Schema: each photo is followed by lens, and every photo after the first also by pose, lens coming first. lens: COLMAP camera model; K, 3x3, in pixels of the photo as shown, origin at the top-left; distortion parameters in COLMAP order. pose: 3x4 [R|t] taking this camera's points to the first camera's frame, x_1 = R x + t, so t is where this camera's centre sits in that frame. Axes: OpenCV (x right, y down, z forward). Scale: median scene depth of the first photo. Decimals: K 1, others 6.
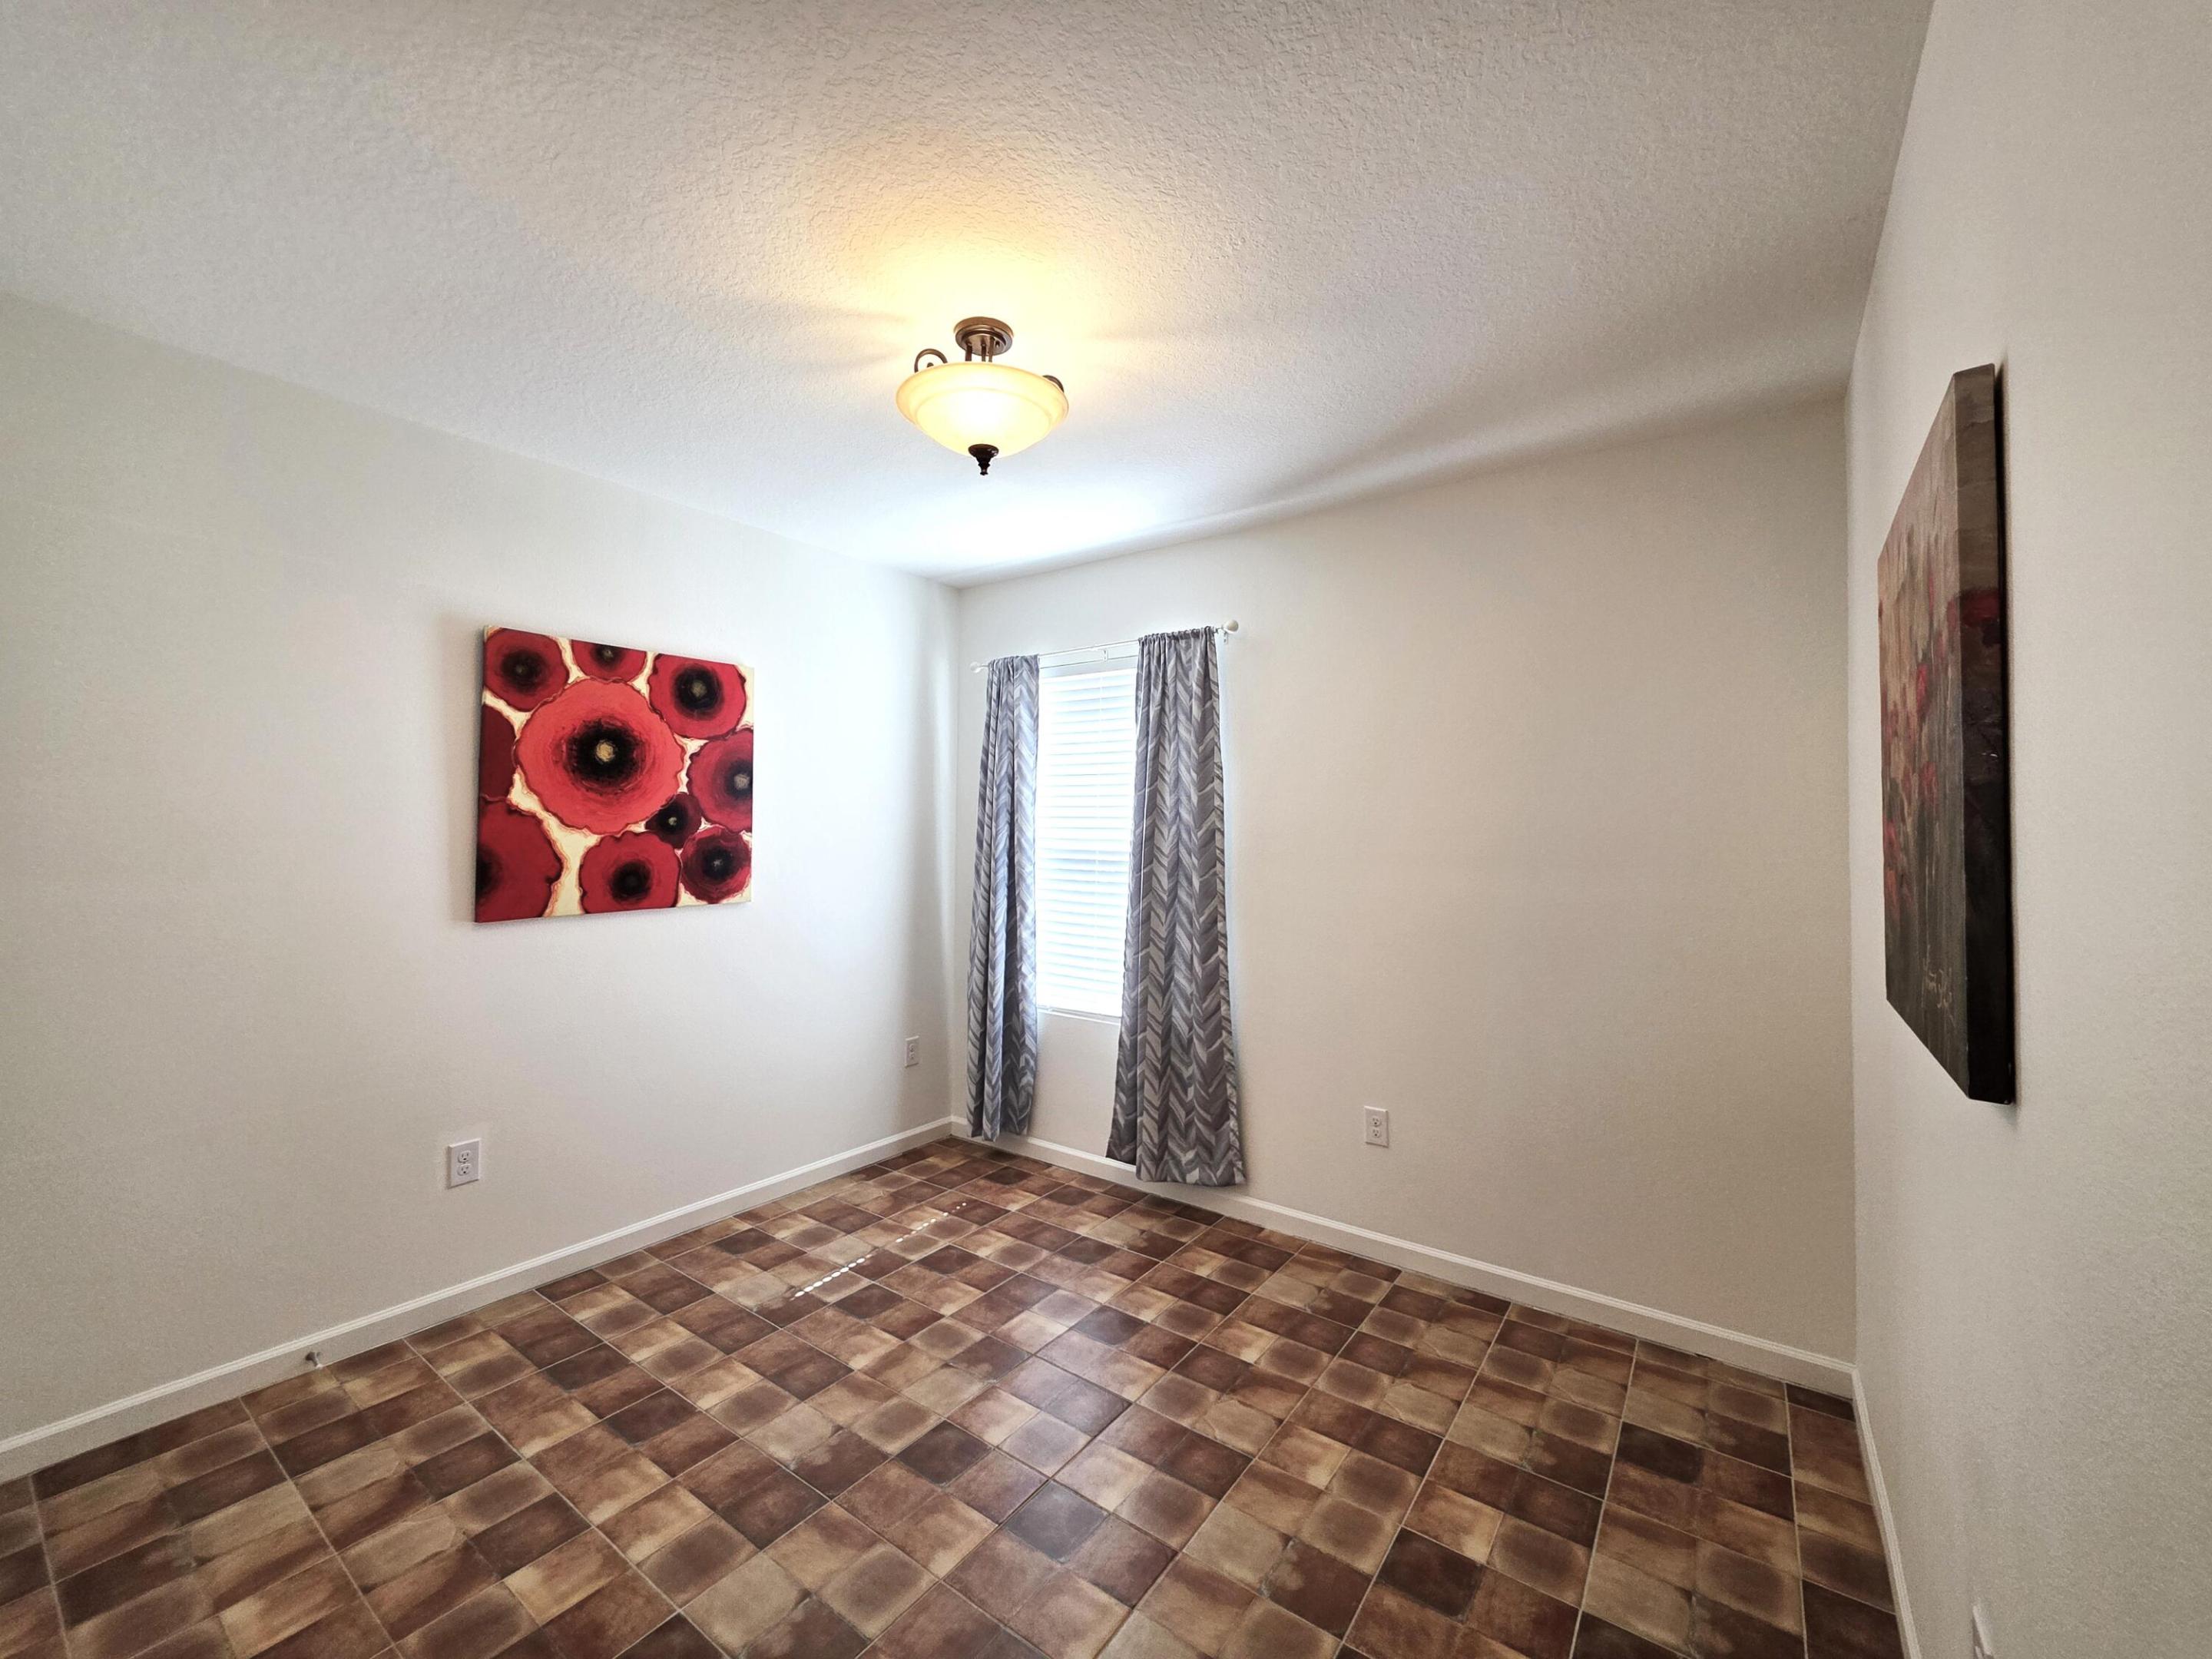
lens RADIAL K [[884.8, 0, 1101.9], [0, 884.8, 826.8], [0, 0, 1]] dist [-0.001092, 0.000587]
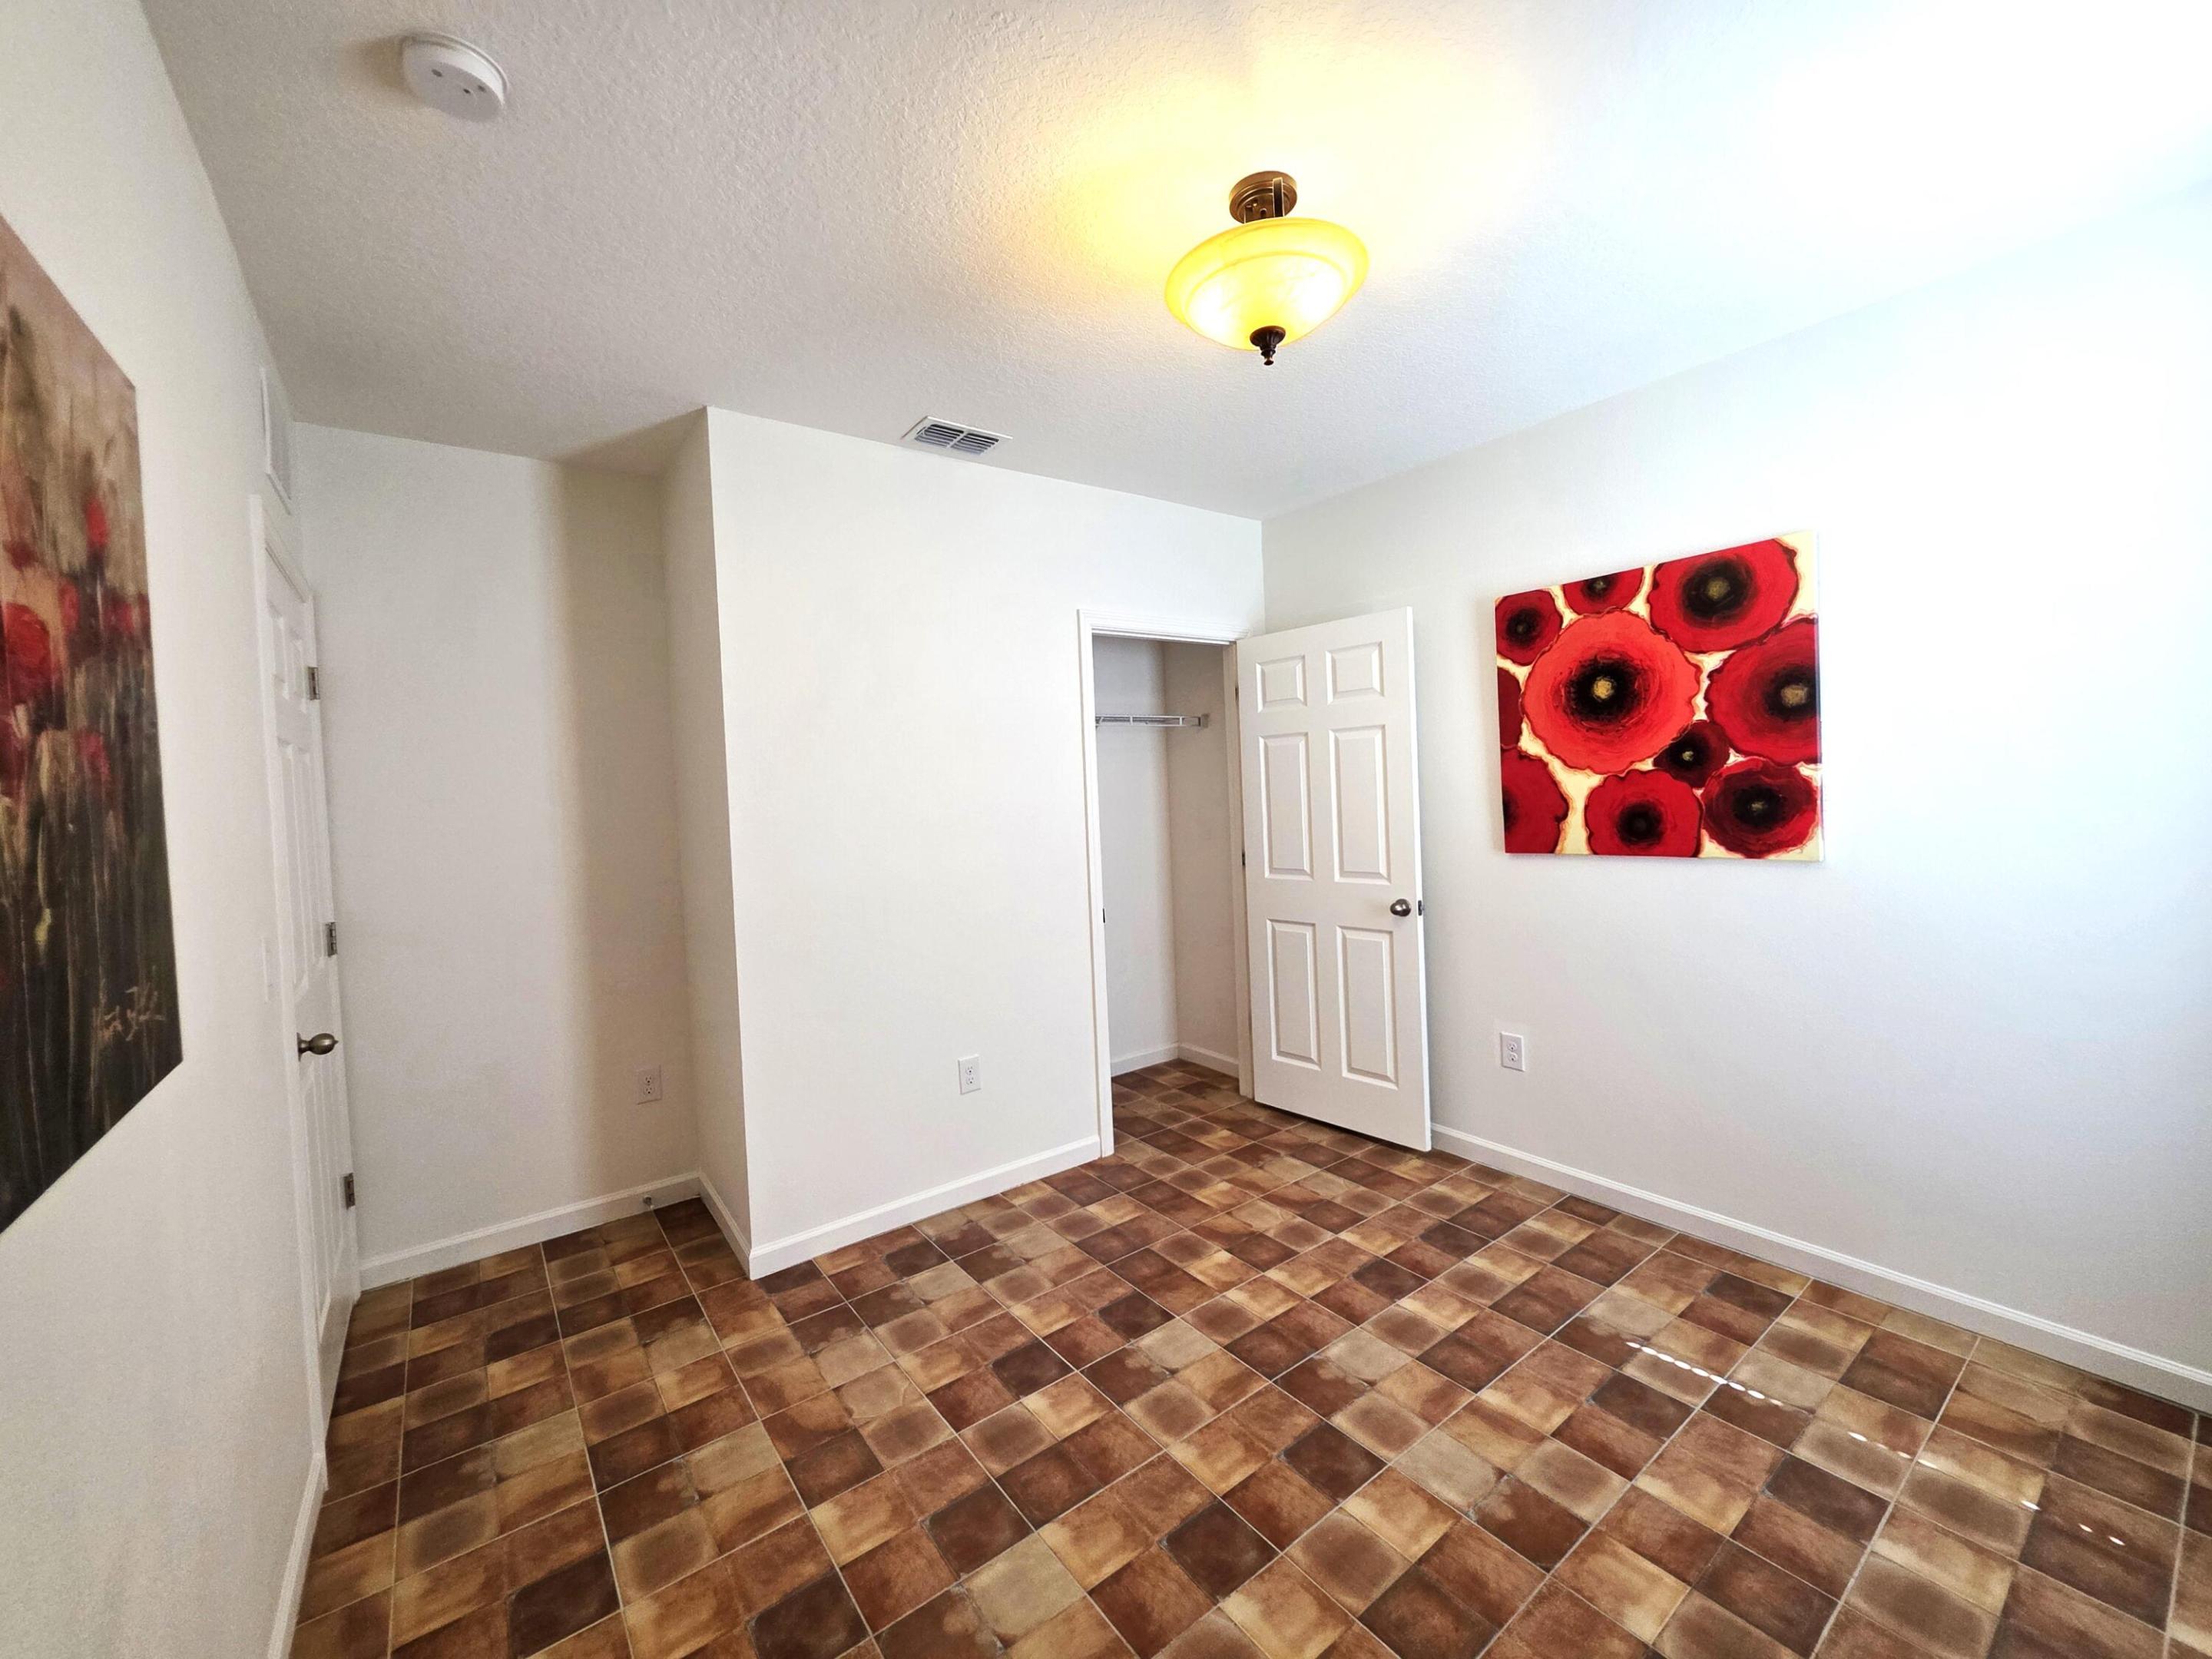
lens RADIAL K [[884.8, 0, 1099.5], [0, 884.8, 823.3], [0, 0, 1]] dist [-0.001092, 0.000587]
pose [[-0.299238, 0.045569, -0.953090, 0.533565], [0.044557, 0.998437, 0.033748, 0.004853], [0.953138, -0.032369, -0.300800, 0.772540]]
